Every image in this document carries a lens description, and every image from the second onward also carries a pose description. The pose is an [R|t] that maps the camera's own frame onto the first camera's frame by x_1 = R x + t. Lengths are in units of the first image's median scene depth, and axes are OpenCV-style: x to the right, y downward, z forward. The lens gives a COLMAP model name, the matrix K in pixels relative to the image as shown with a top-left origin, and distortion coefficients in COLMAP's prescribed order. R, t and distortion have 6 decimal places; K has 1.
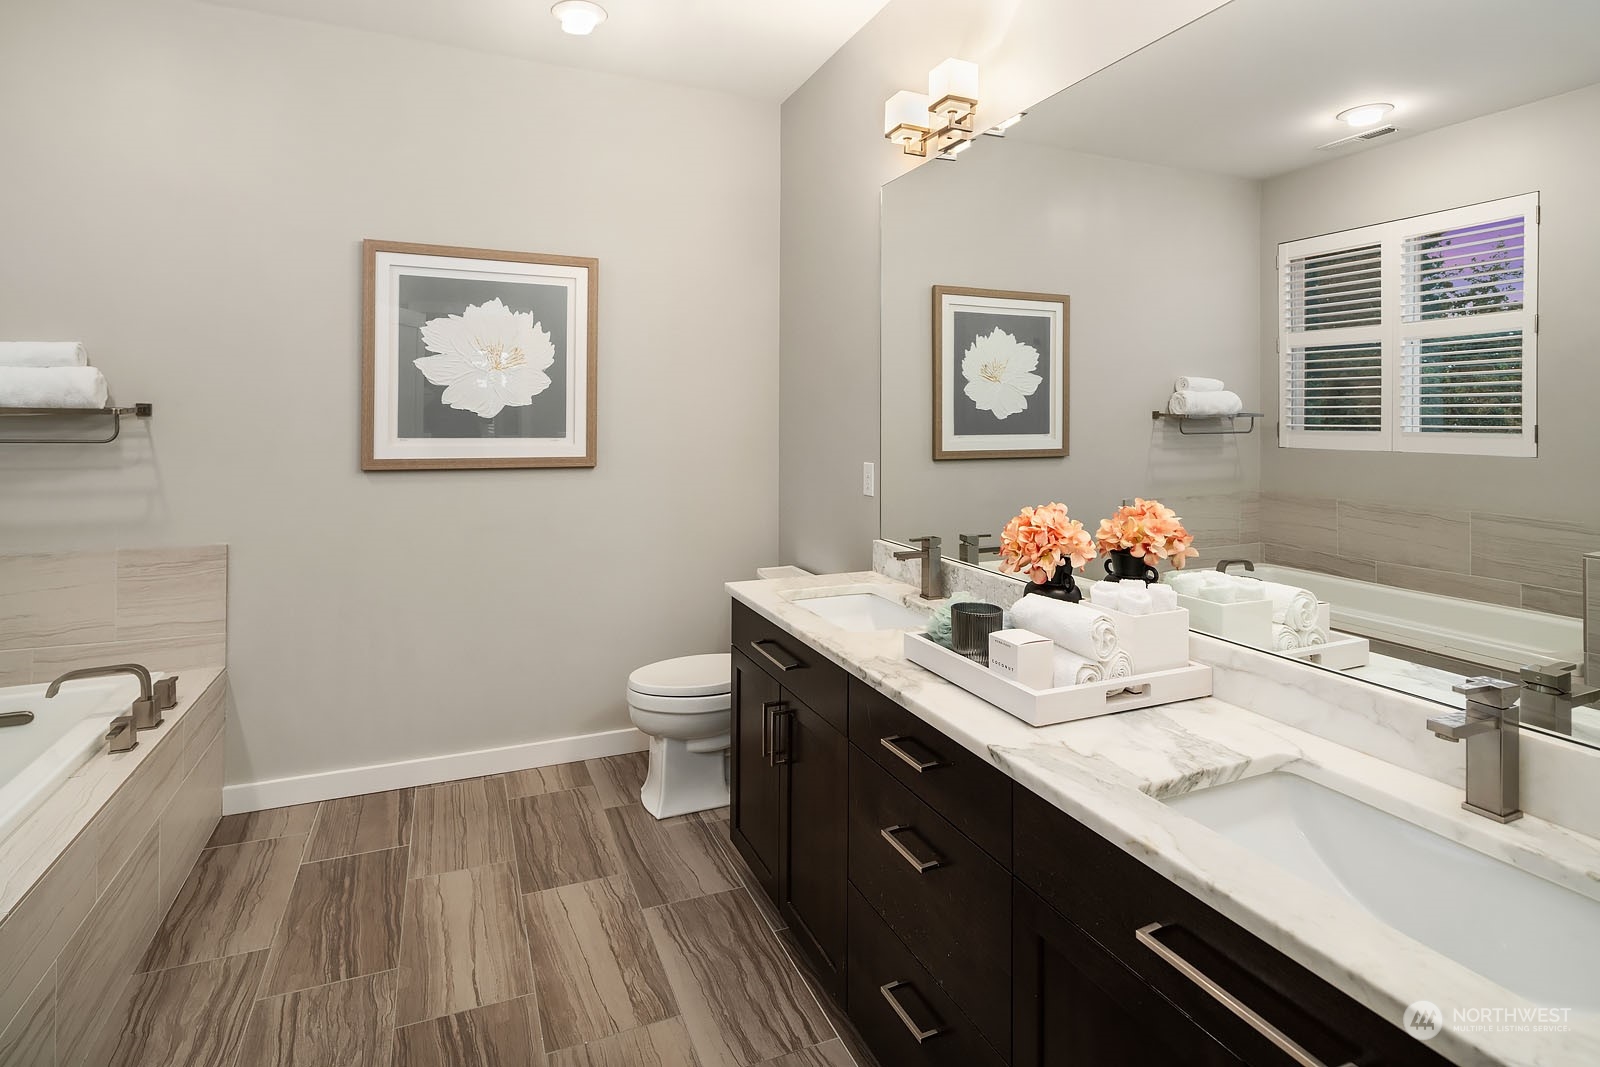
lens RADIAL K [[802.0, 0, 782.8], [0, 802.0, 418.6], [0, 0, 1]] dist [0.017215, -0.007187]
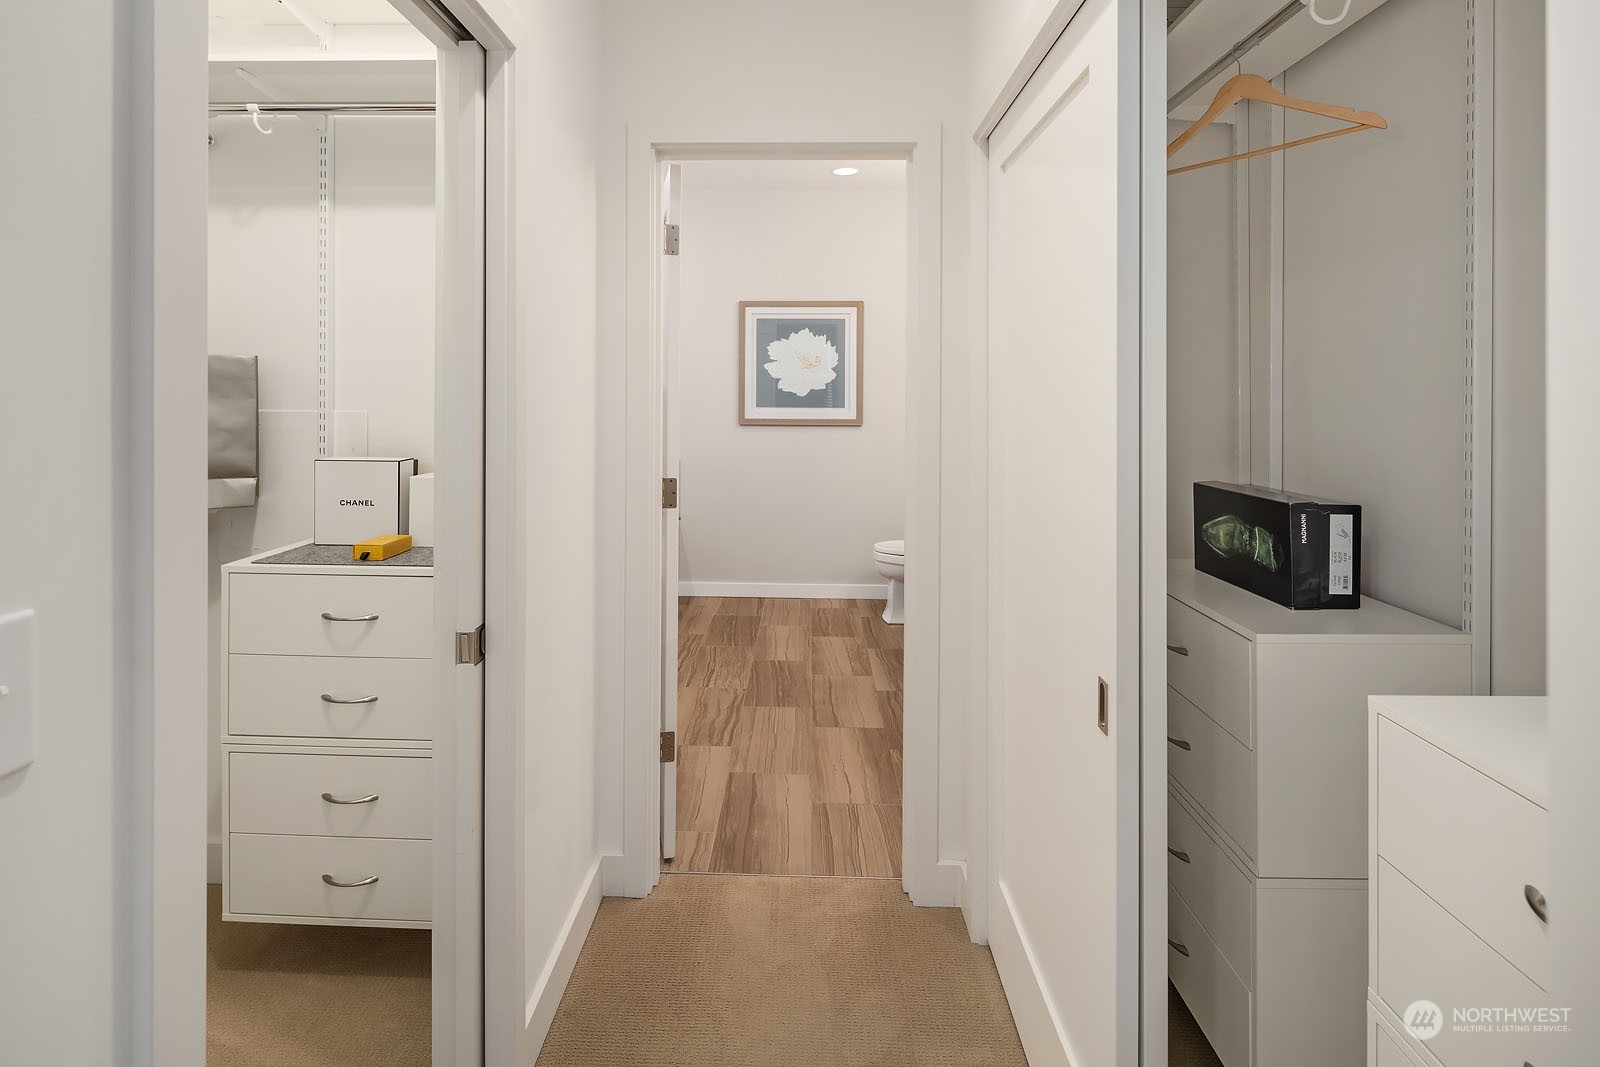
lens RADIAL K [[802.0, 0, 768.3], [0, 802.0, 398.0], [0, 0, 1]] dist [0.017215, -0.007187]
pose [[0.903025, 0.000181, -0.429588, 0.334039], [0.002787, 0.999976, 0.006280, -0.008490], [0.429579, -0.006868, 0.903003, -0.643001]]
